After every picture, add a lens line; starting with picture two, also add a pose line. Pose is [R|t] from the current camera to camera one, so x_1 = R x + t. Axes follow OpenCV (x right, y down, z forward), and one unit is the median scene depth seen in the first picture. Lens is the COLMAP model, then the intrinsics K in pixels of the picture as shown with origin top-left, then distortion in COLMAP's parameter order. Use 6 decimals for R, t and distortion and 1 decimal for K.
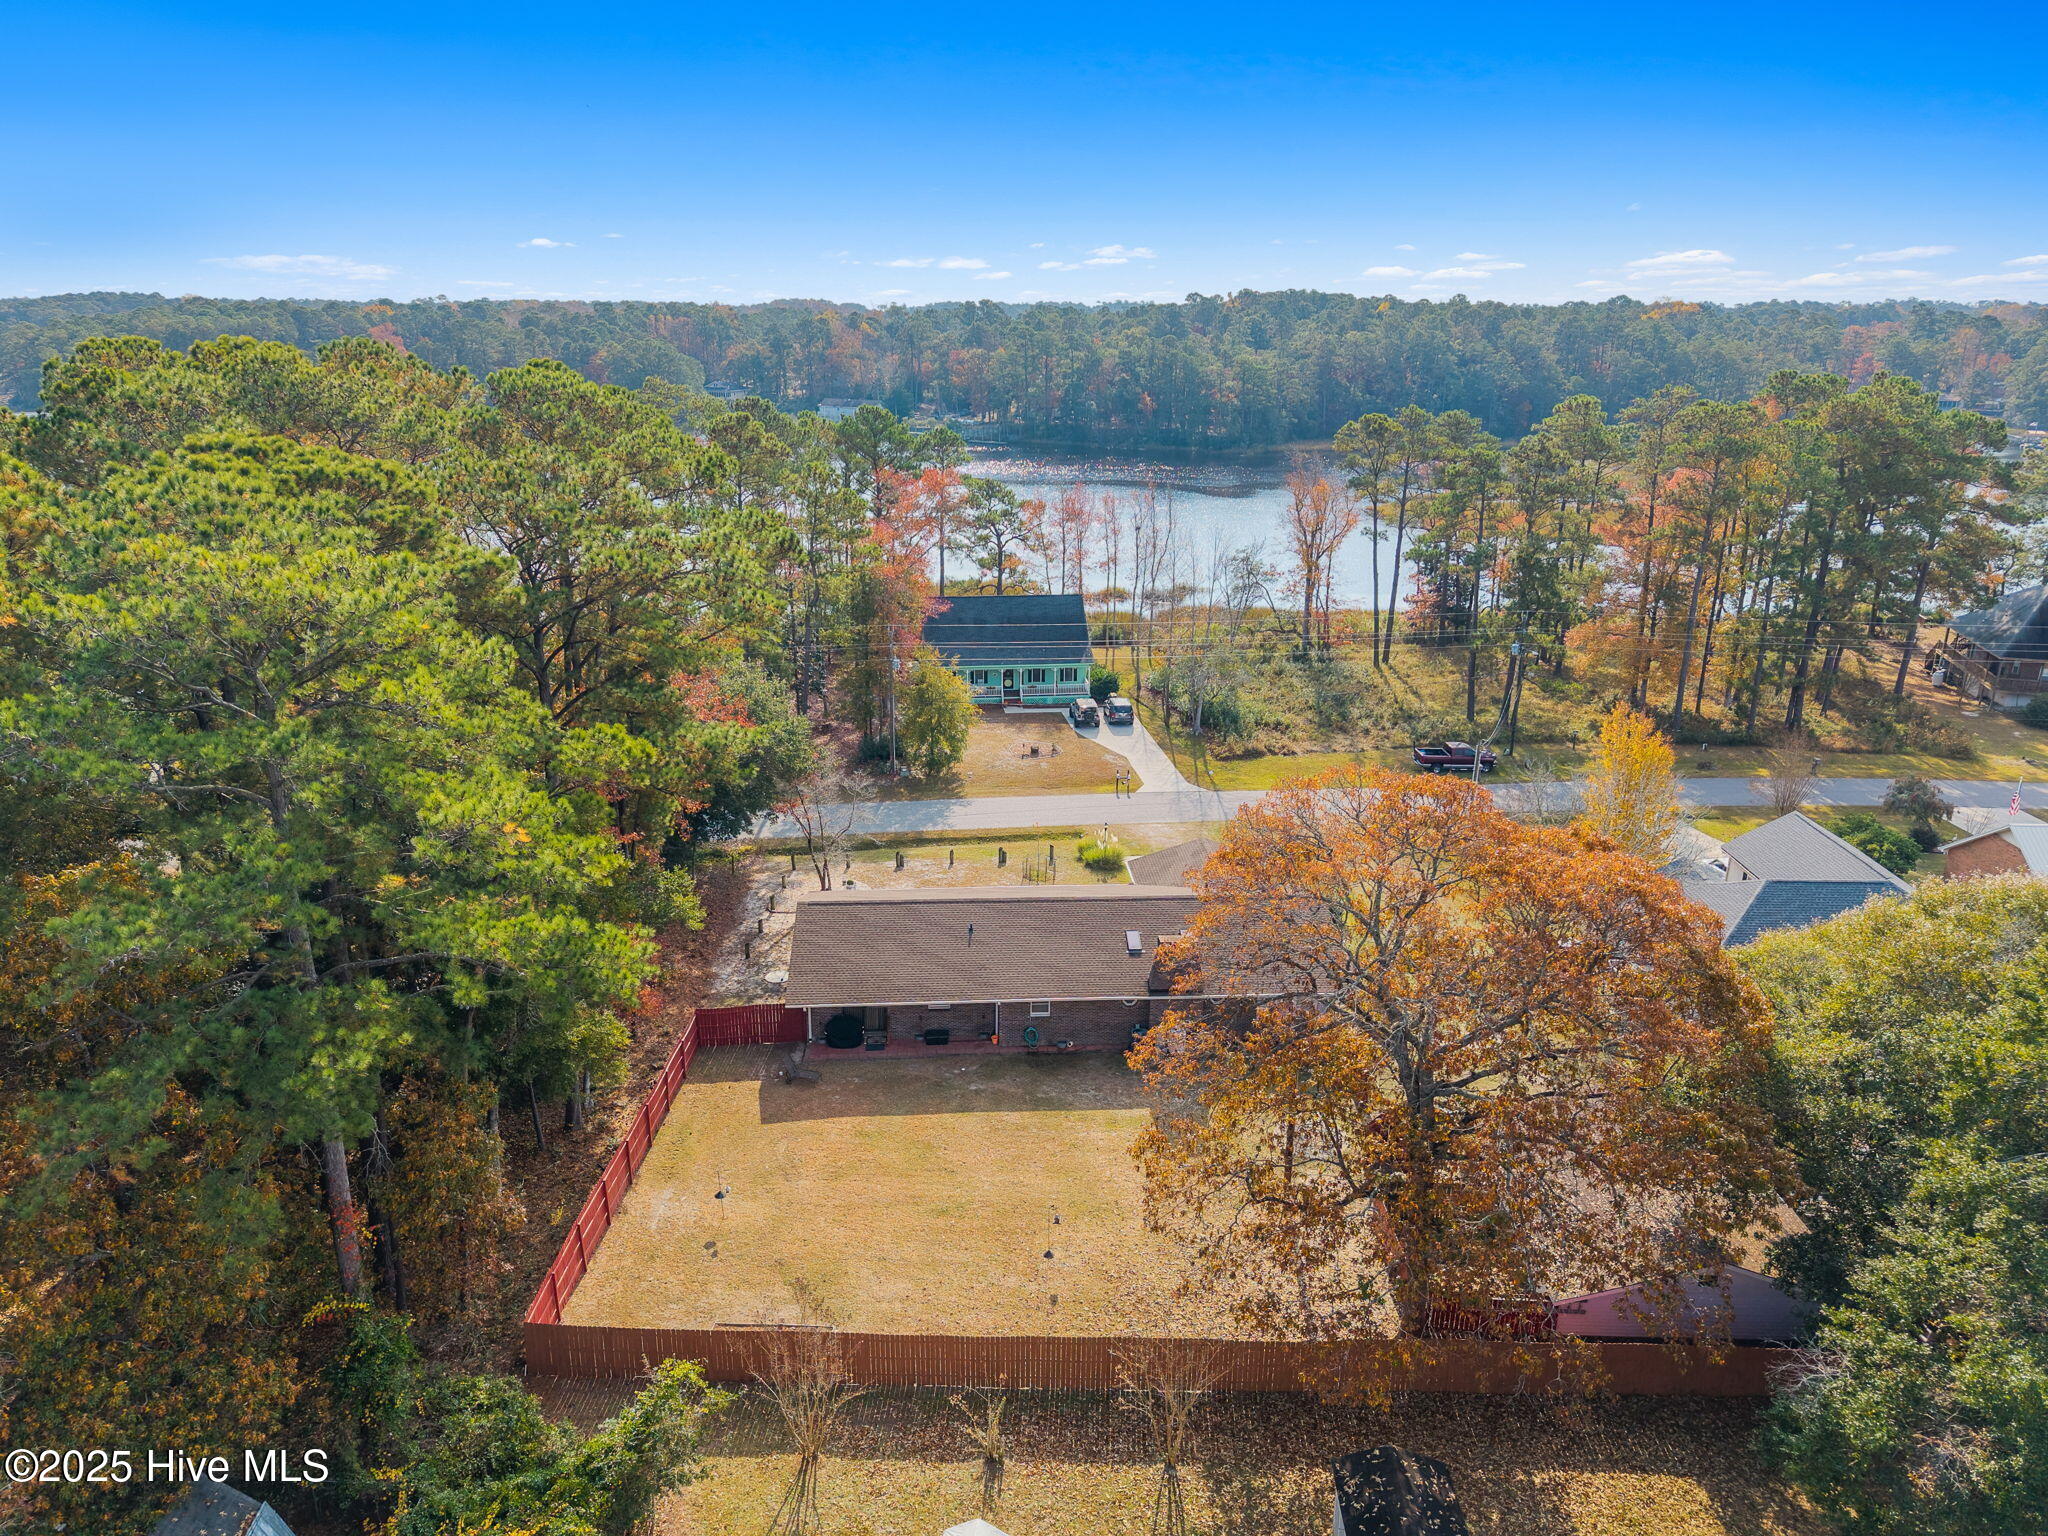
lens RADIAL K [[1362.1, 0, 1020.5], [0, 1362.1, 767.1], [0, 0, 1]] dist [0.032764, -0.044988]
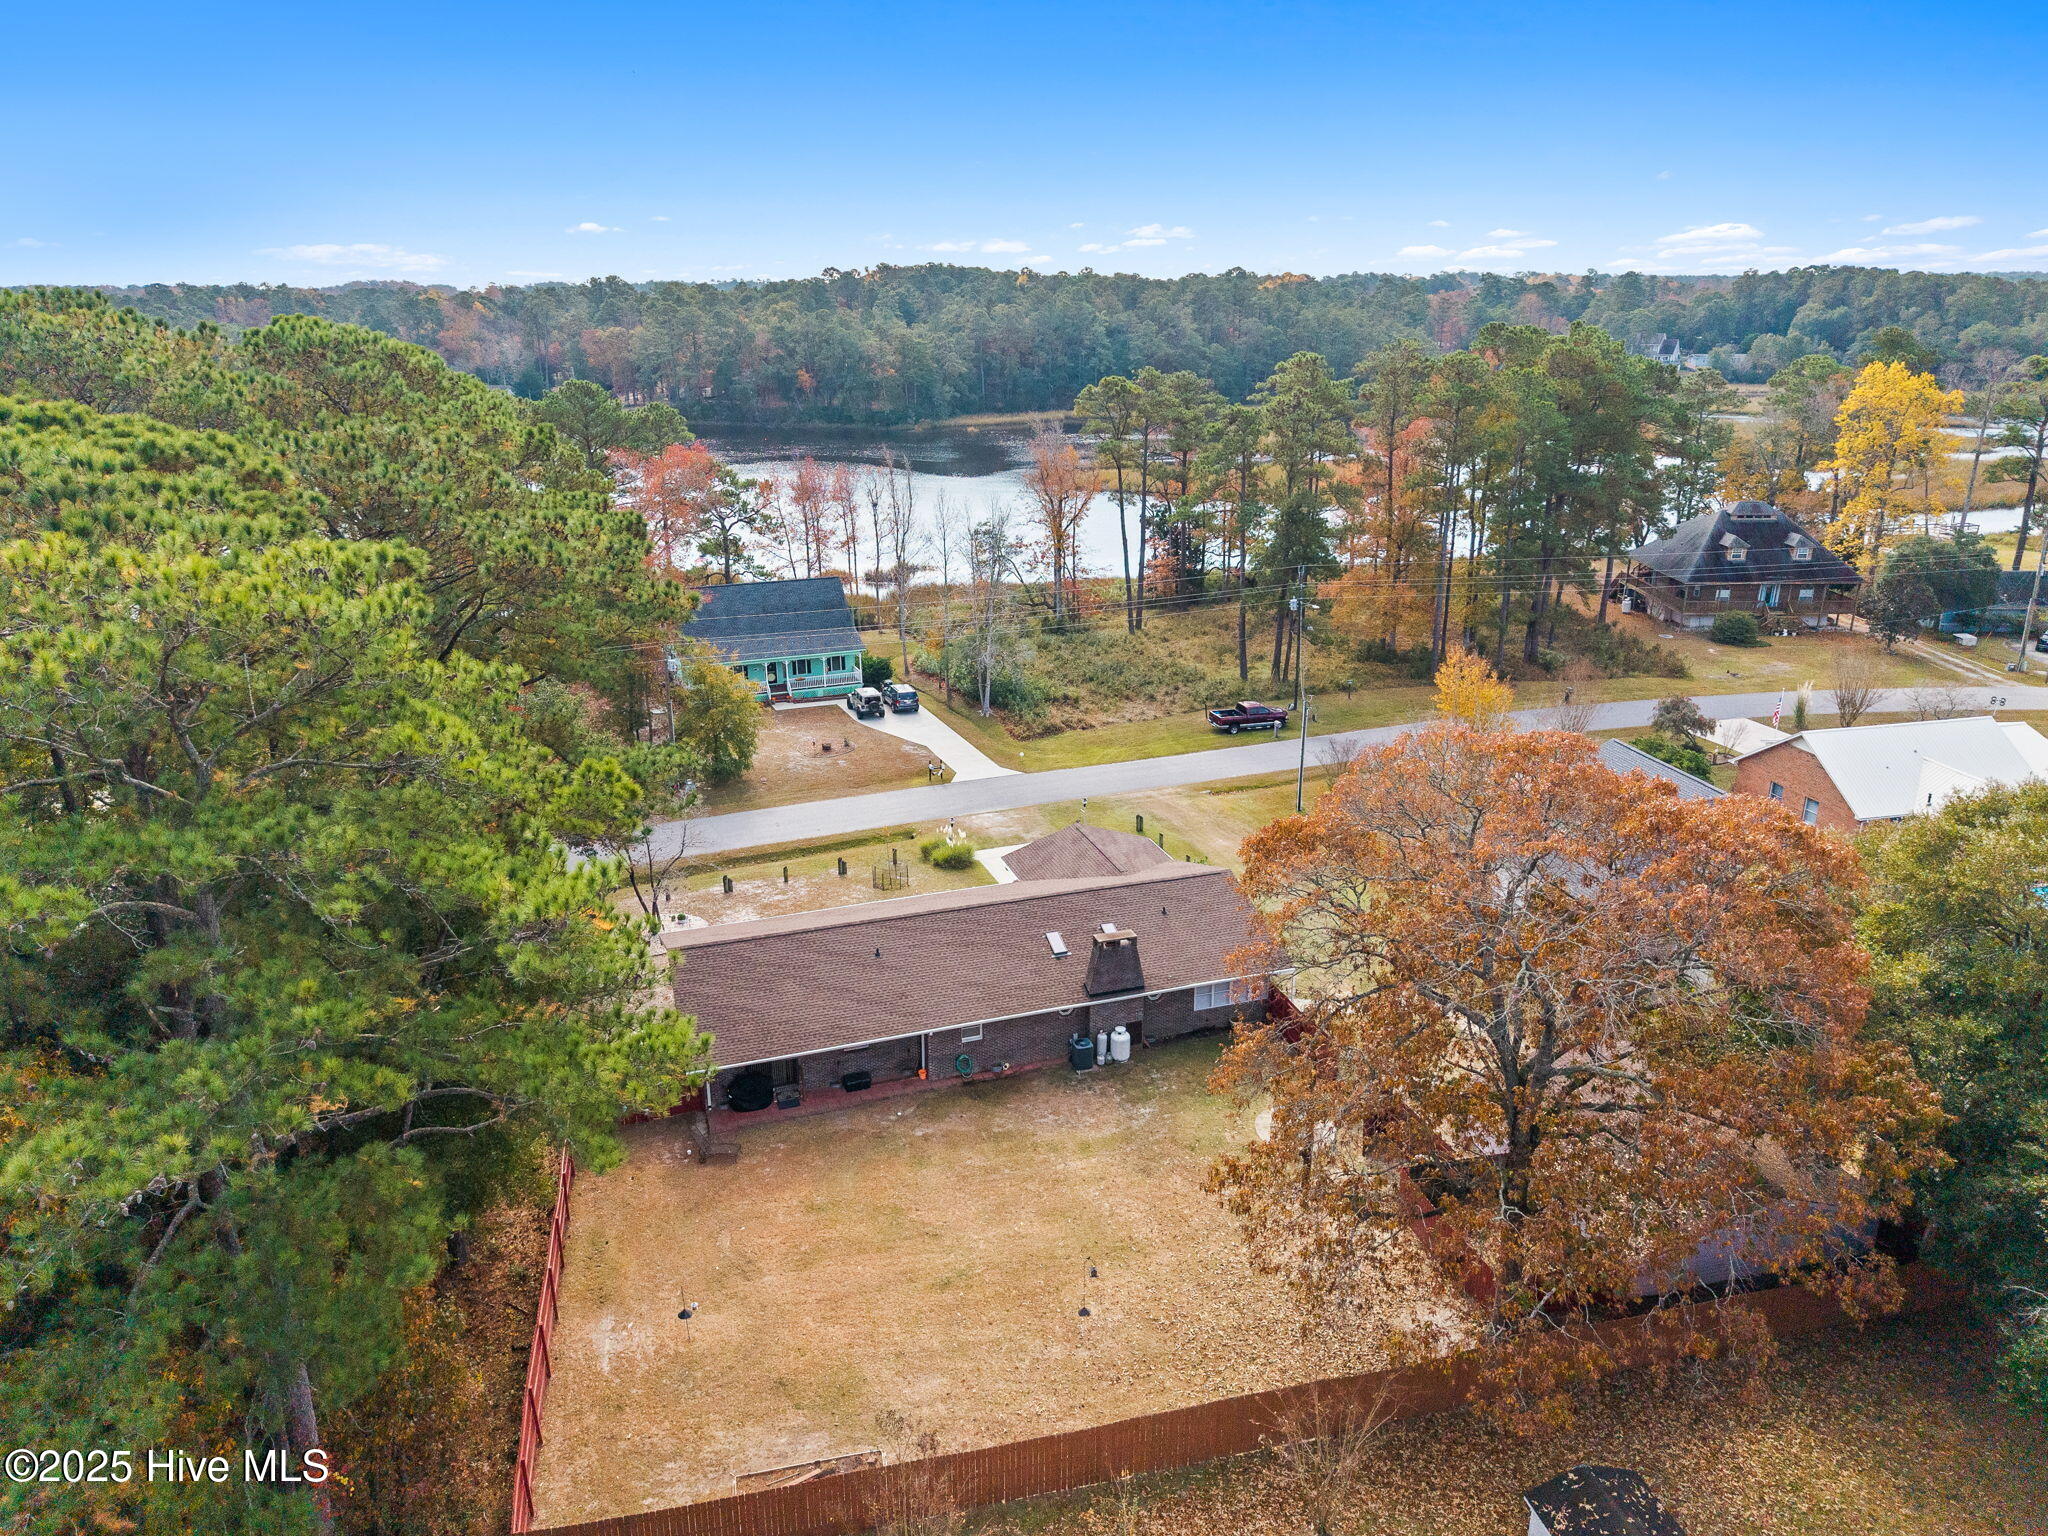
lens RADIAL K [[1377.5, 0, 1015.4], [0, 1377.5, 768.0], [0, 0, 1]] dist [0.013269, -0.013991]
pose [[0.966067, -0.094487, 0.240388, -0.088872], [0.091689, 0.995526, 0.022825, -0.007825], [-0.241469, -0.000010, 0.970409, 0.063594]]
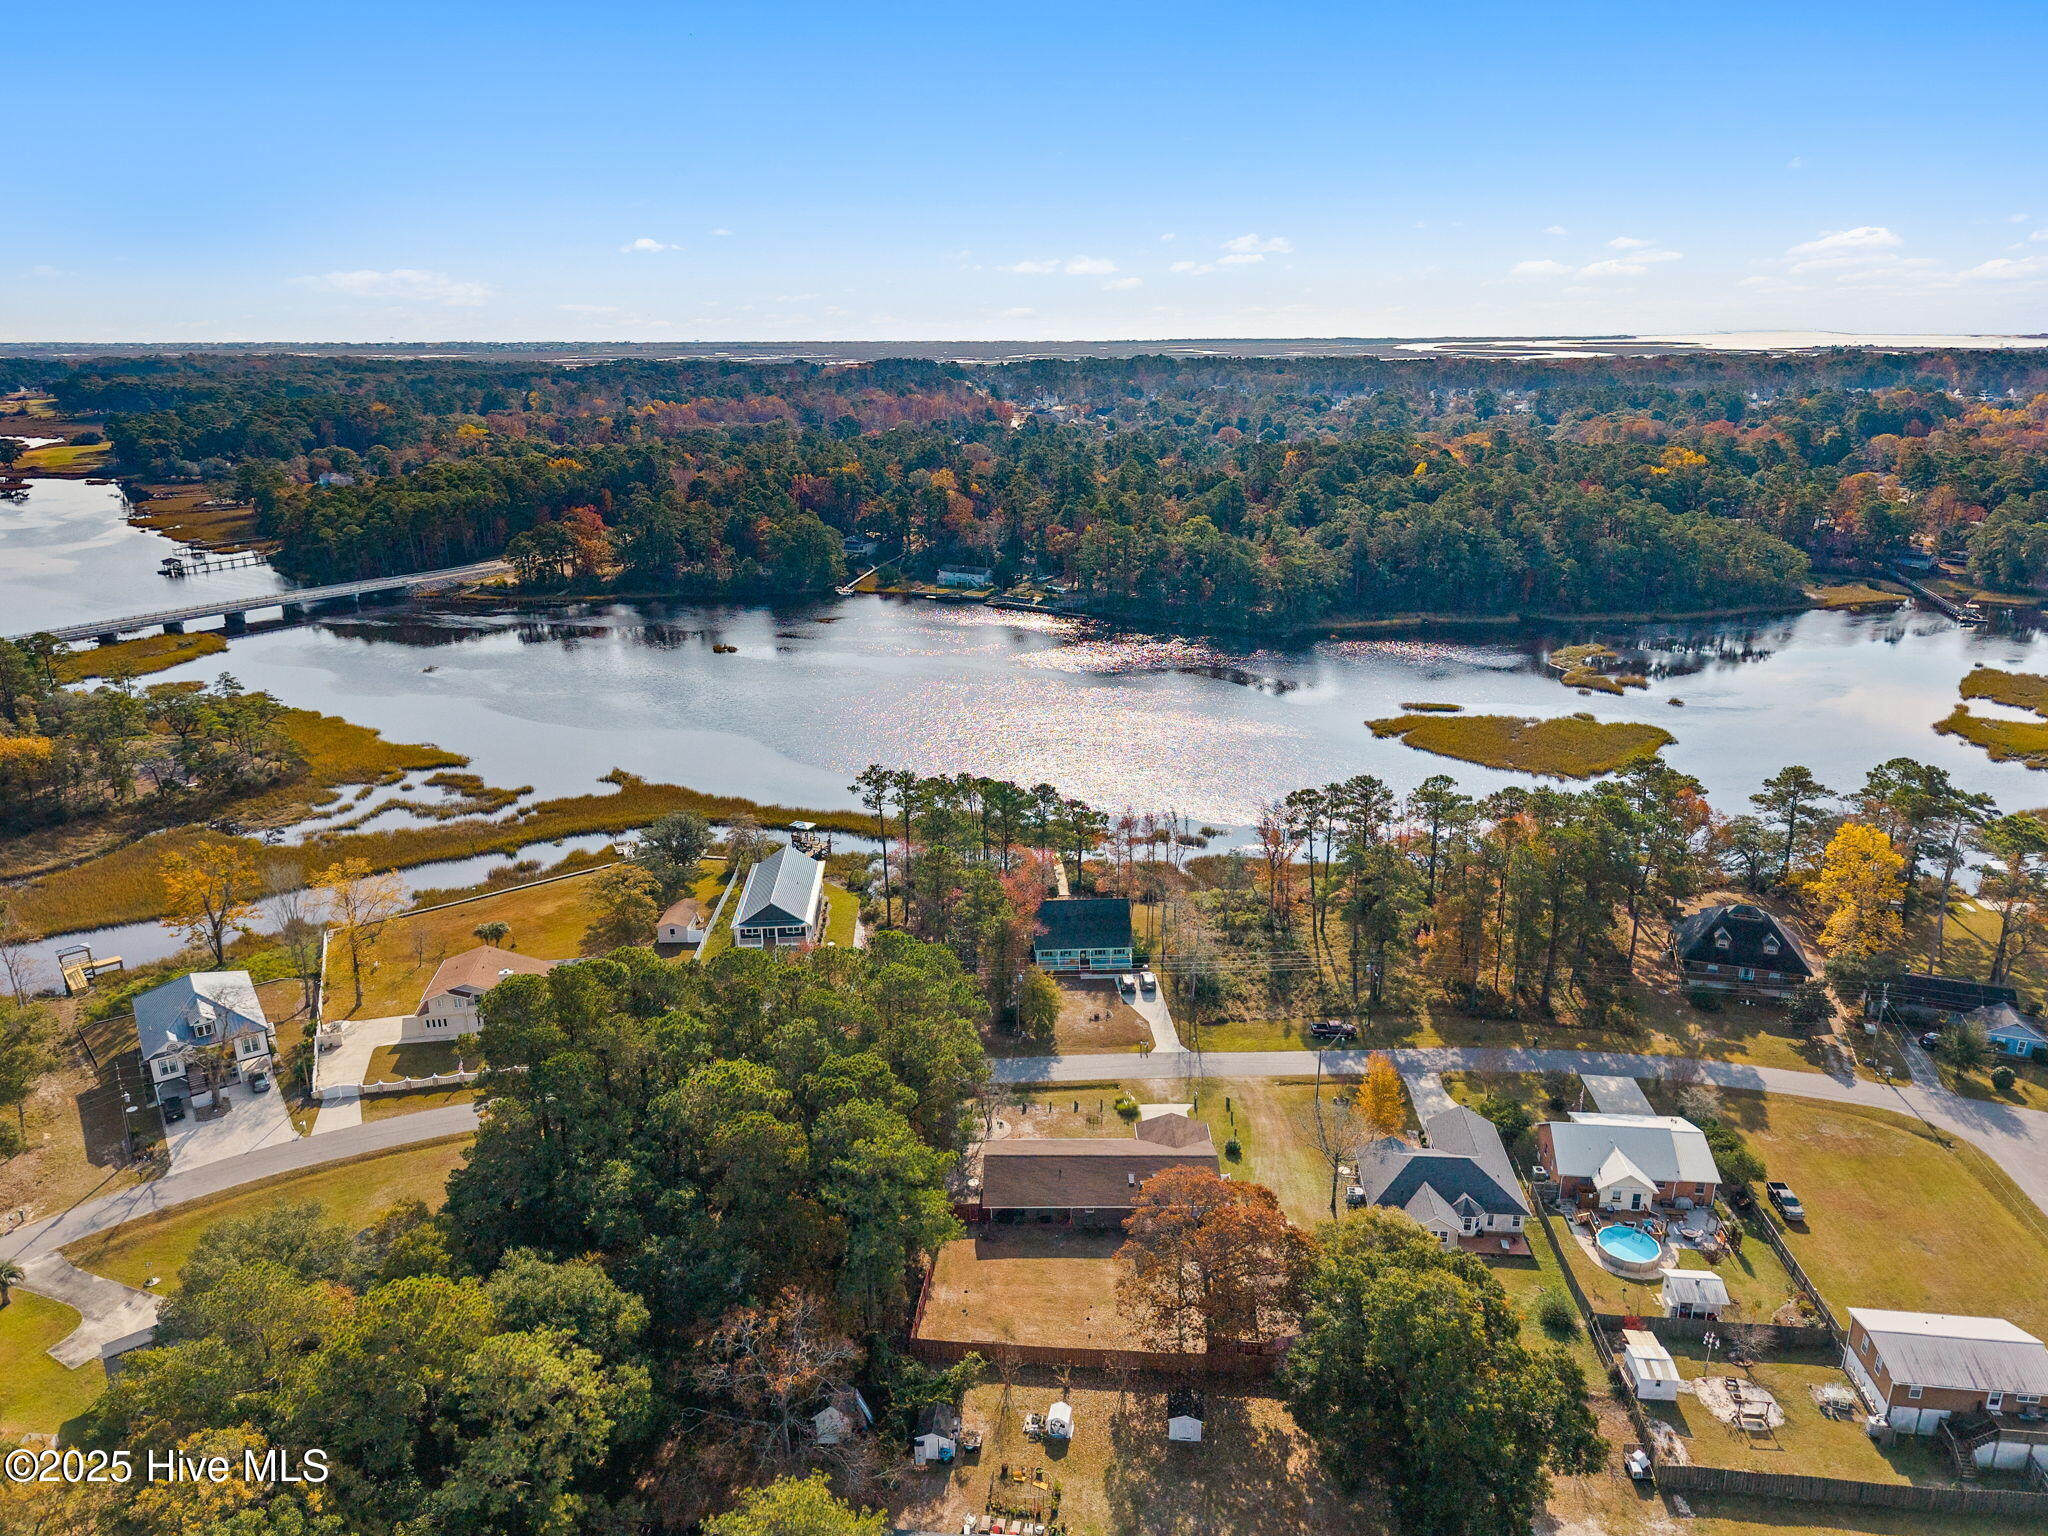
lens RADIAL K [[1362.1, 0, 1020.5], [0, 1362.1, 767.1], [0, 0, 1]] dist [0.032764, -0.044988]
pose [[0.997729, 0.006161, -0.067067, 0.027024], [-0.006736, 0.999943, -0.008336, -0.311507], [0.067012, 0.008769, 0.997714, -0.752894]]
